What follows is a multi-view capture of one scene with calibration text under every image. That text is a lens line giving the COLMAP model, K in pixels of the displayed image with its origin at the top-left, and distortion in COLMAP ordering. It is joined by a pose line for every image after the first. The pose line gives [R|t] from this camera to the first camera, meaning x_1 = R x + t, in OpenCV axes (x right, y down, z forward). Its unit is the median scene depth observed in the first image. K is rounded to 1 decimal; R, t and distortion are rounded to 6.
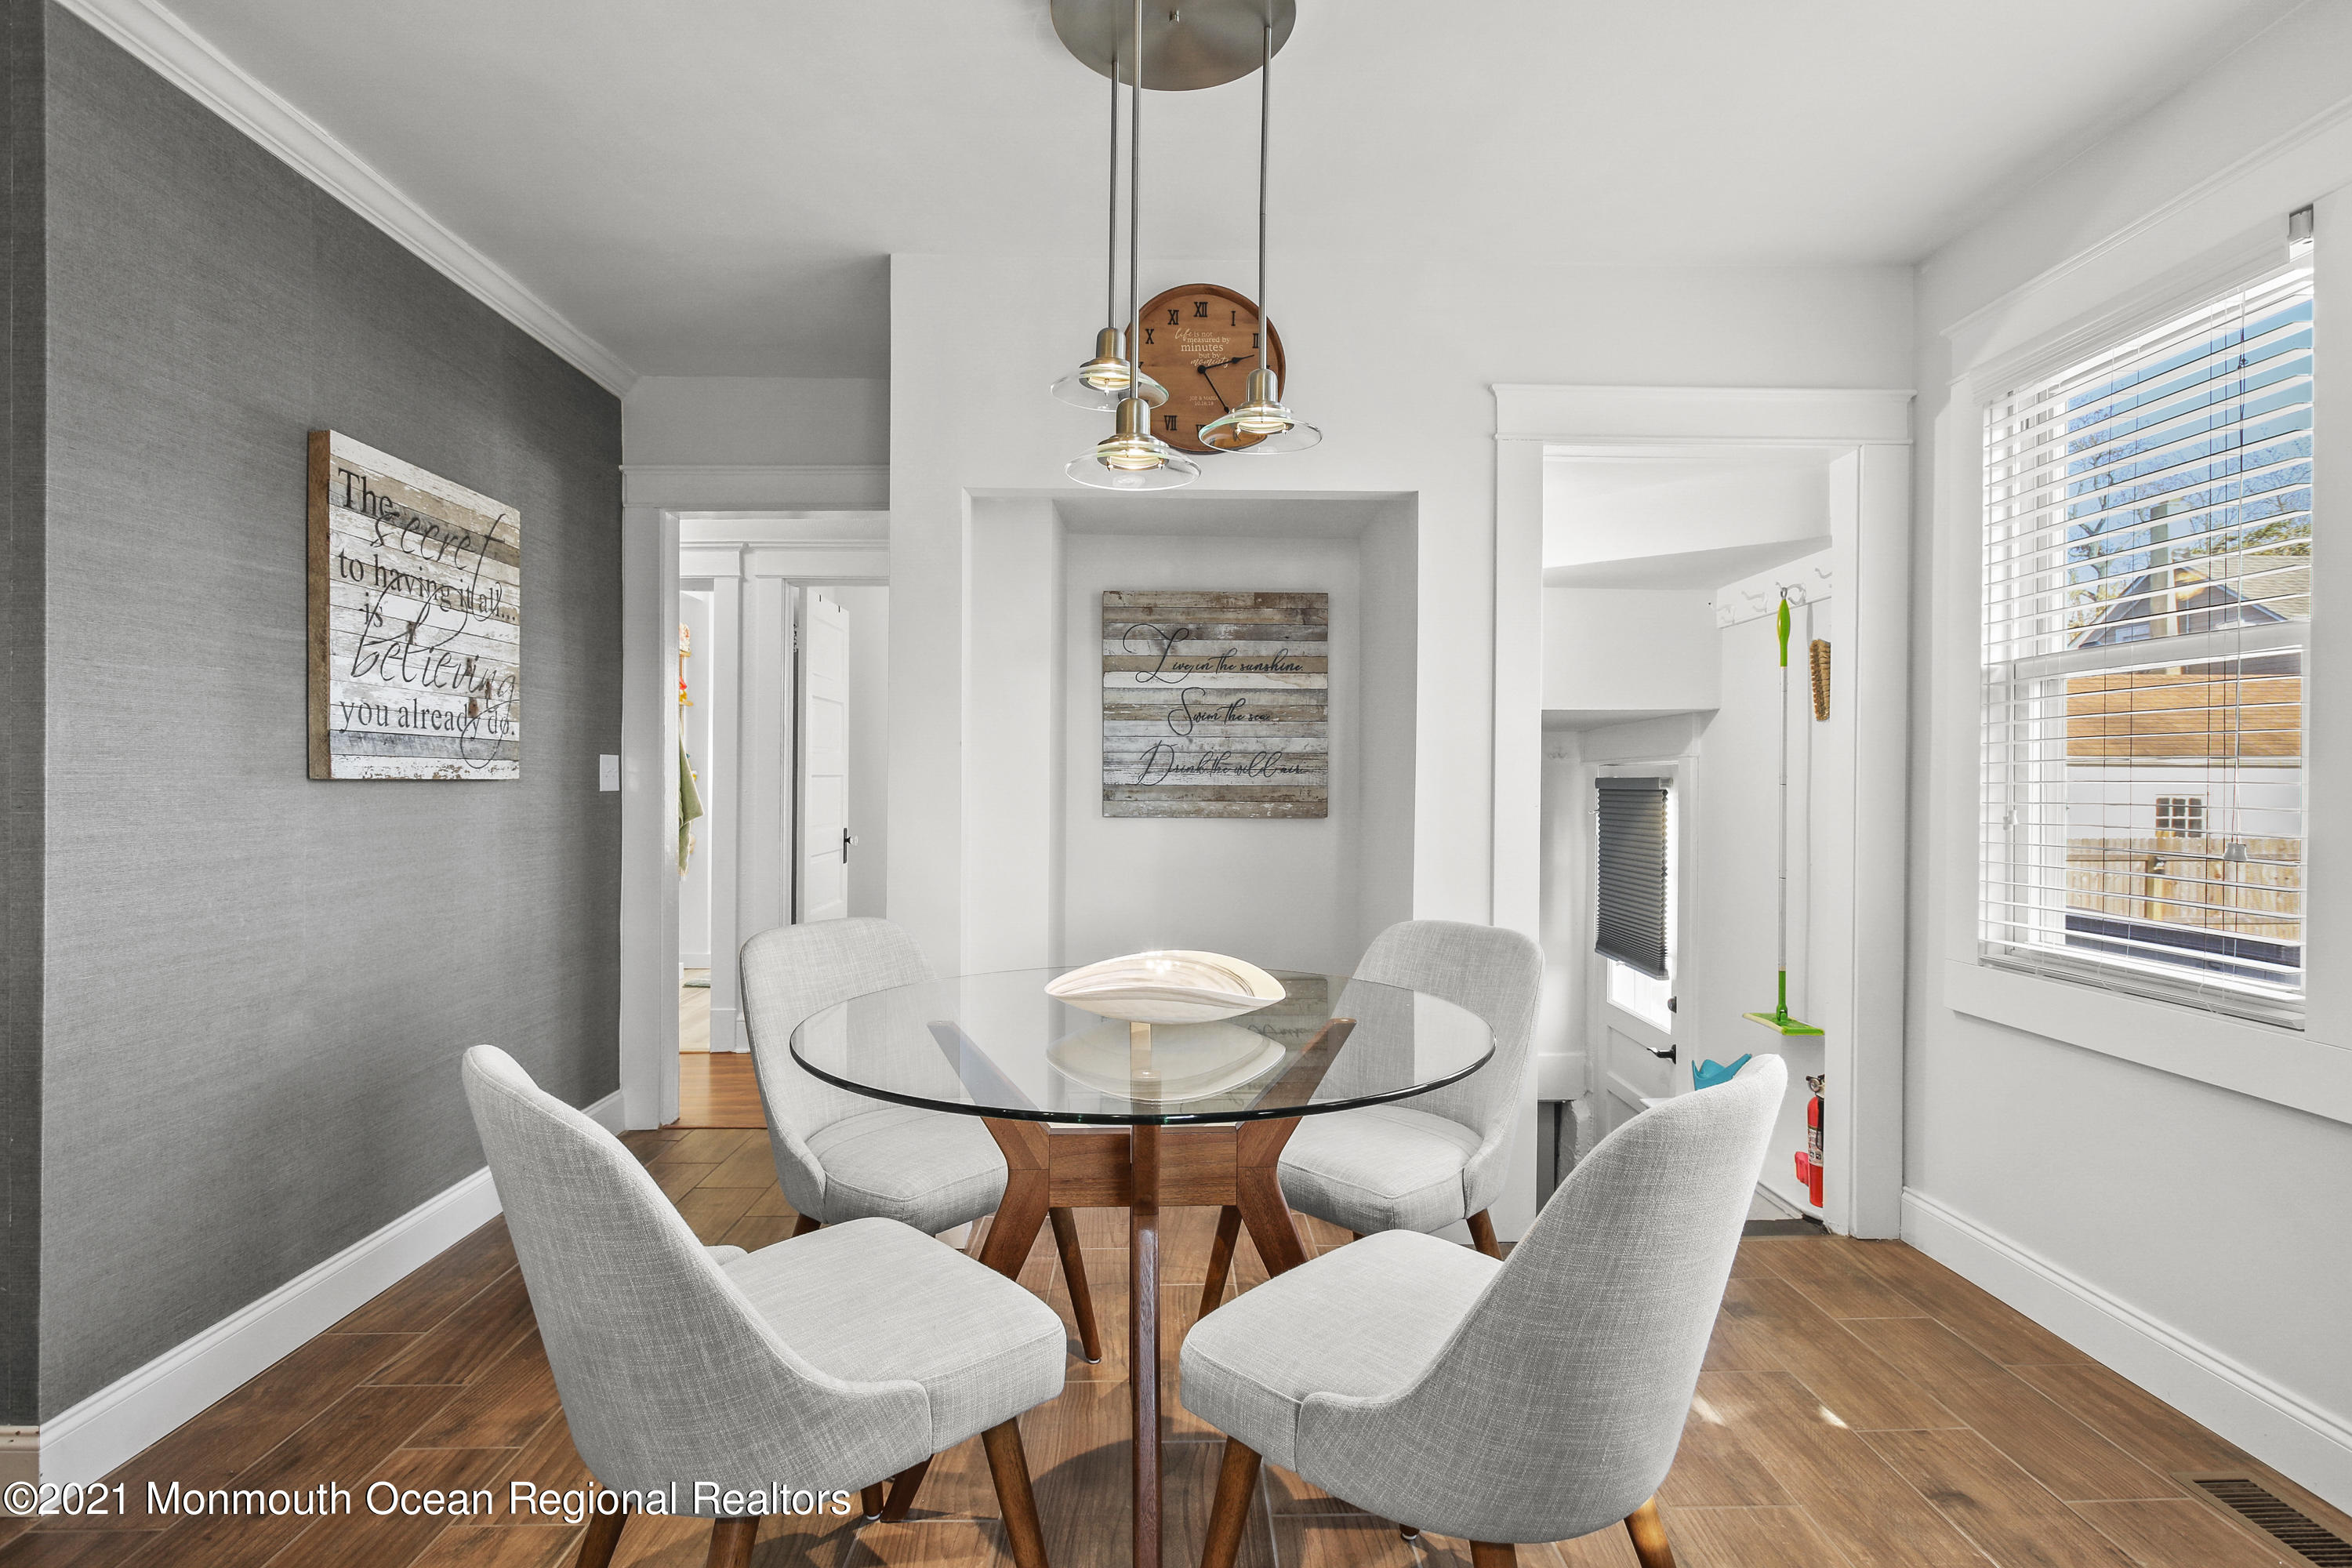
lens RADIAL K [[1168.5, 0, 1172.3], [0, 1168.5, 774.8], [0, 0, 1]] dist [-0.000377, -0.000071]
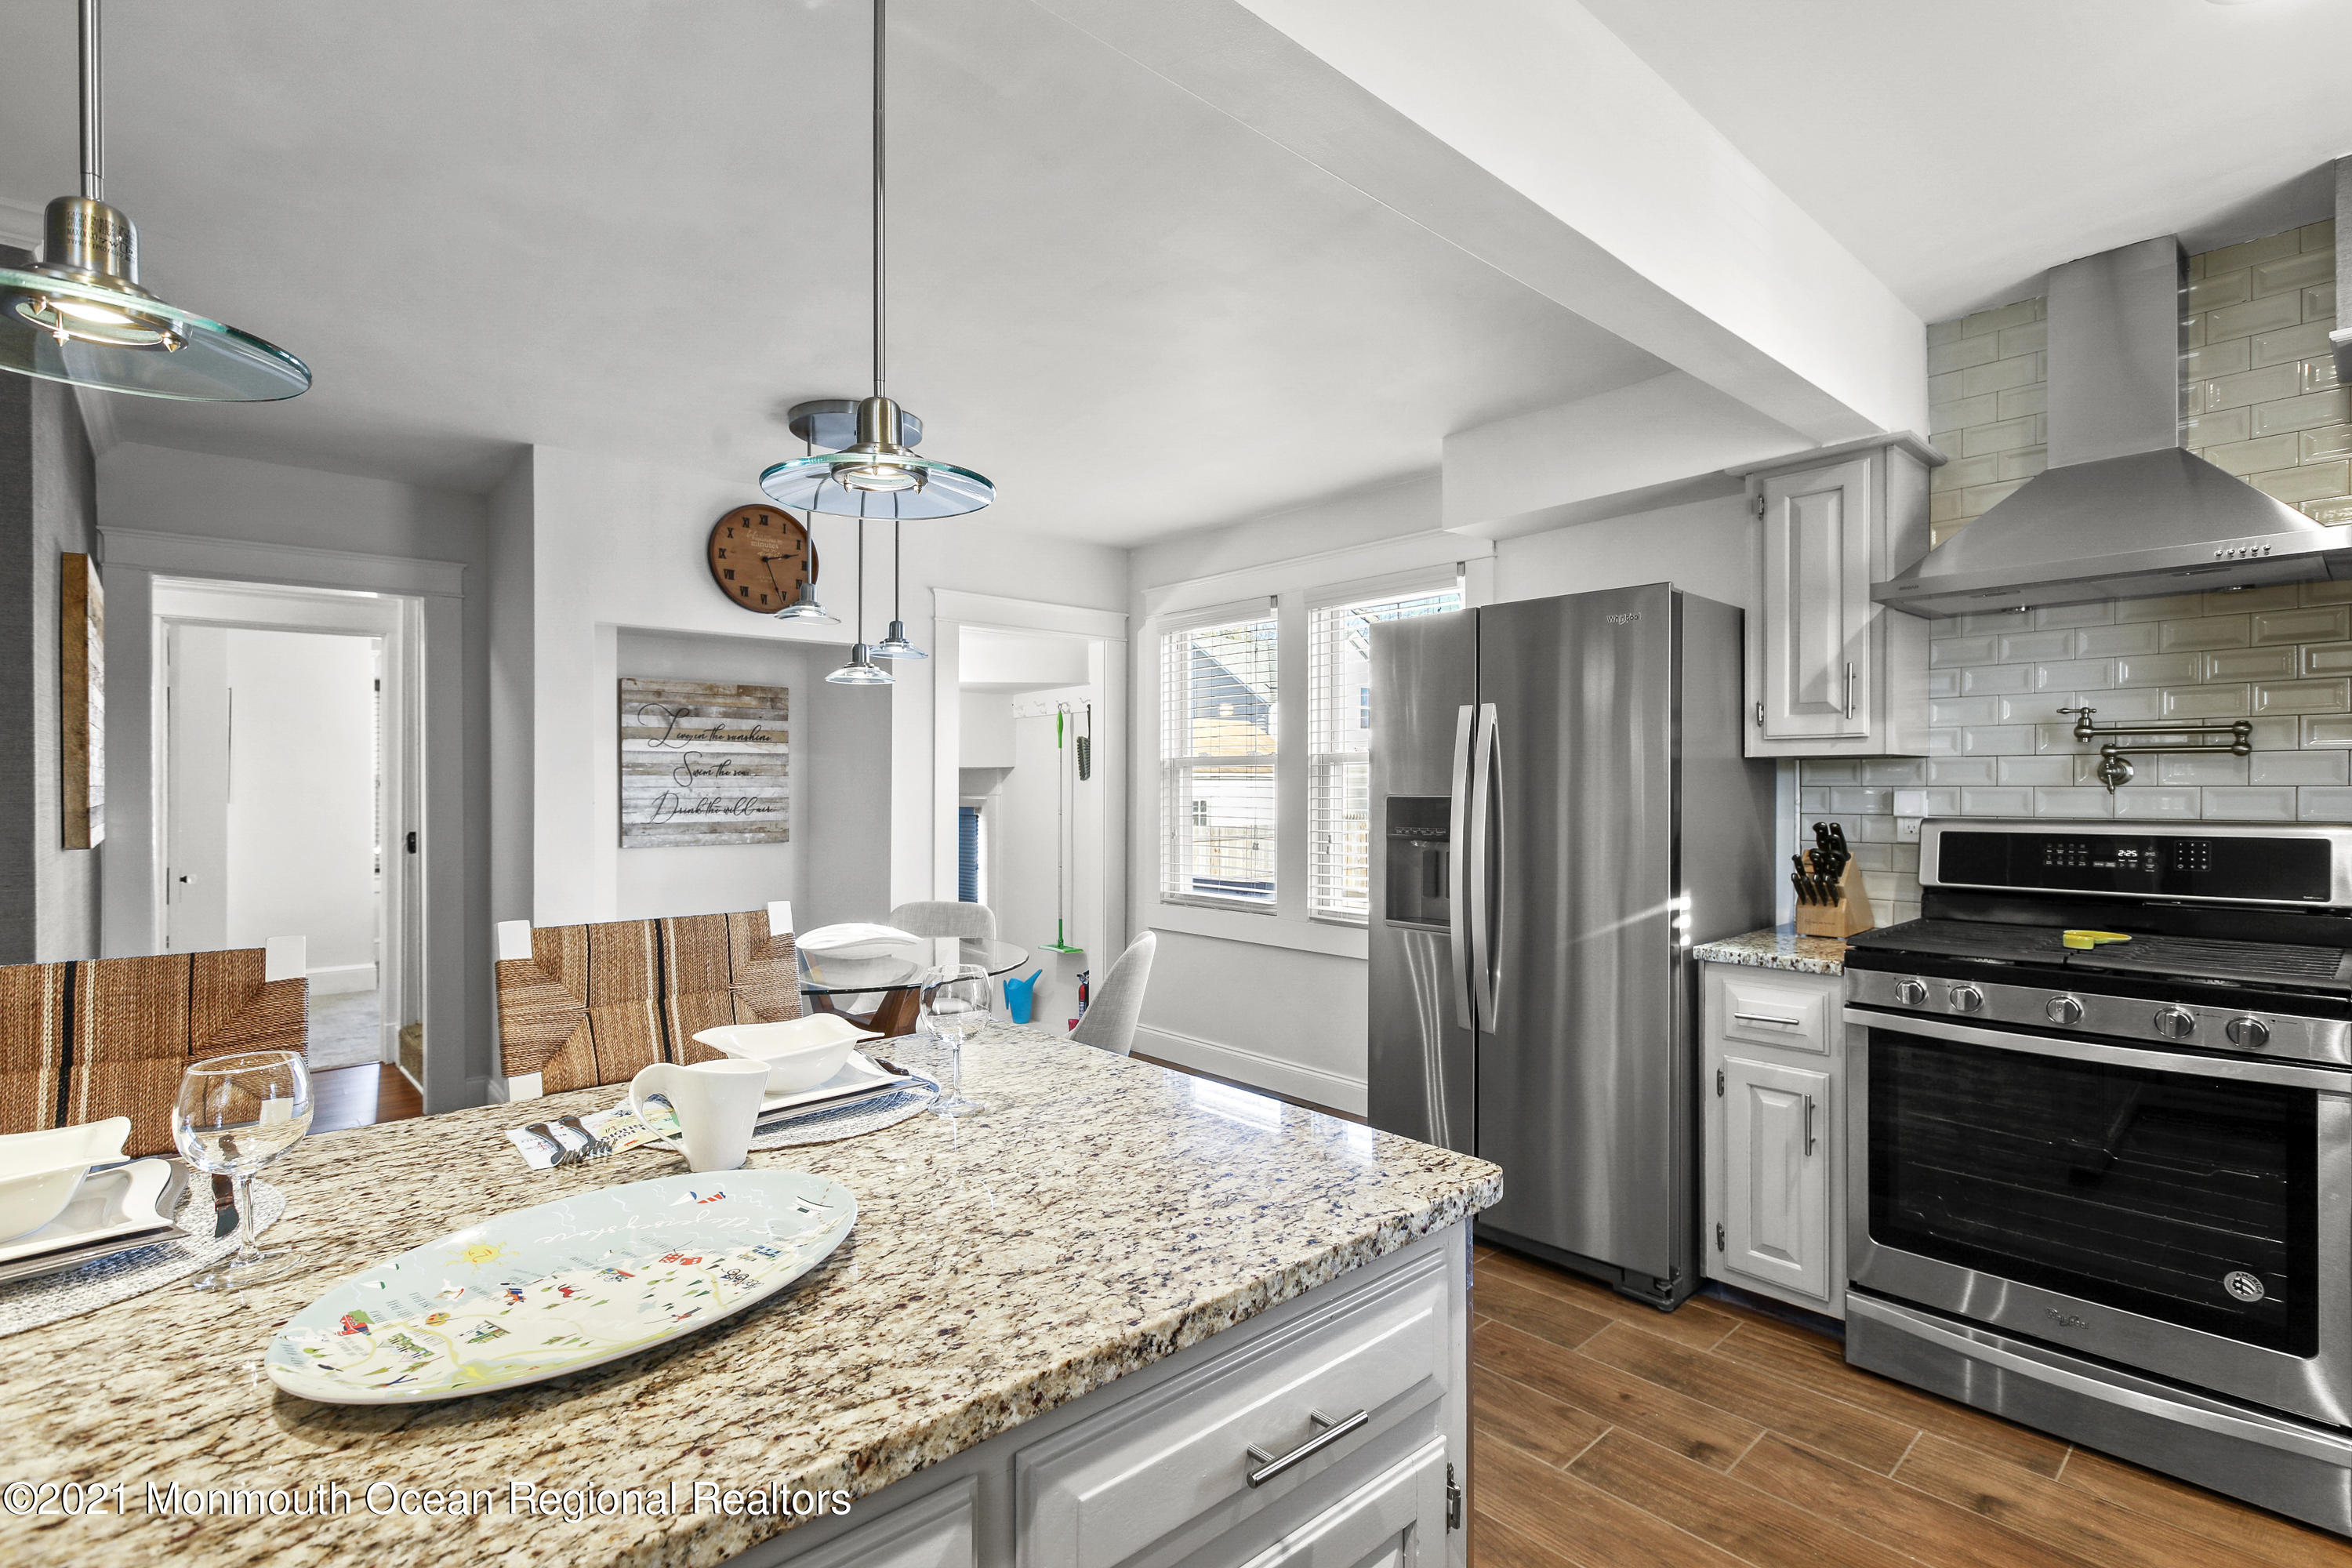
lens RADIAL K [[1134.3, 0, 1179.8], [0, 1134.3, 784.2], [0, 0, 1]] dist [-0.000812, 0.000070]
pose [[0.759069, -0.006381, 0.650979, -0.416550], [0.001532, 0.999967, 0.008016, -0.046123], [-0.651009, -0.005088, 0.759053, -0.388175]]
